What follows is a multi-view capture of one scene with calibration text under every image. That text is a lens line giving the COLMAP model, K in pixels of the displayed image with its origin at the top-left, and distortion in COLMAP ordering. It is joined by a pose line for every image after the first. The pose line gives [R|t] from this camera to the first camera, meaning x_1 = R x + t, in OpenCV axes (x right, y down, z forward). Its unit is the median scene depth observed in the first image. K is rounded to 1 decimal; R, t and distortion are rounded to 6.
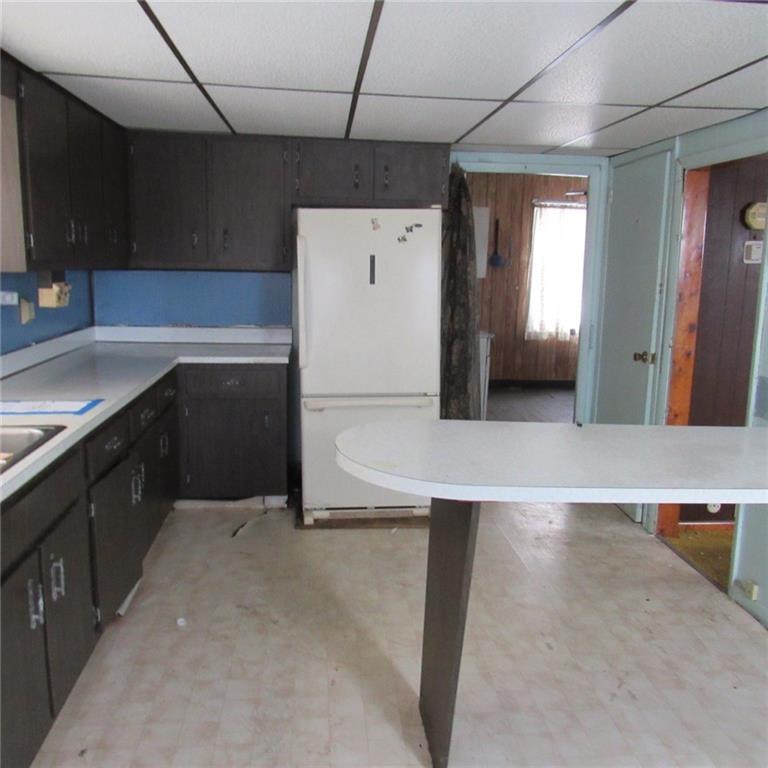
lens RADIAL K [[745.5, 0, 387.5], [0, 745.5, 383.9], [0, 0, 1]] dist [-0.017974, 0.000000]
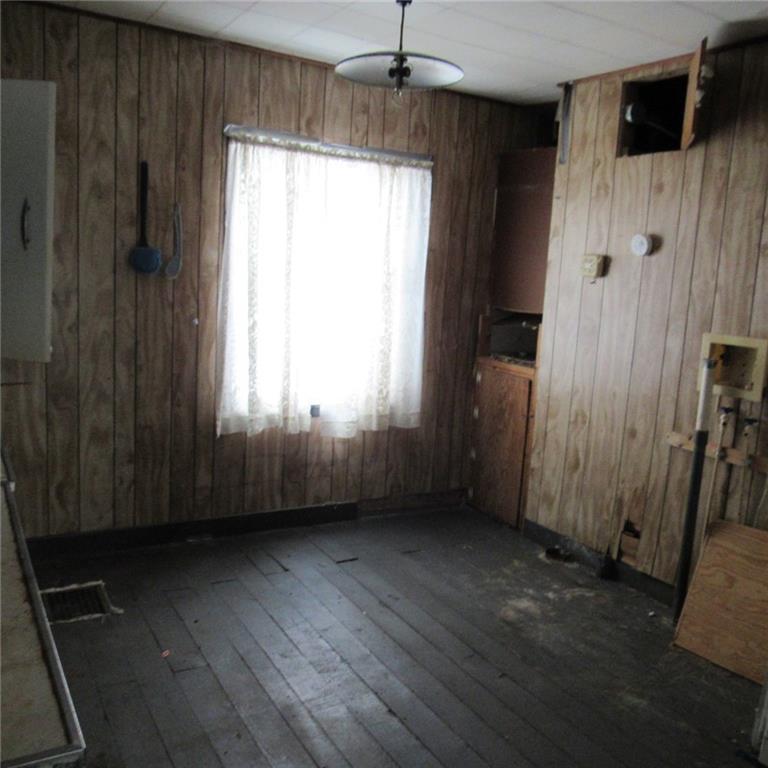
lens RADIAL K [[745.5, 0, 384.5], [0, 745.5, 379.5], [0, 0, 1]] dist [-0.017974, 0.000000]
pose [[0.912629, -0.030345, 0.407661, 0.094024], [0.031893, 0.999487, 0.003000, -0.091954], [-0.407543, 0.010264, 0.913128, 0.545377]]
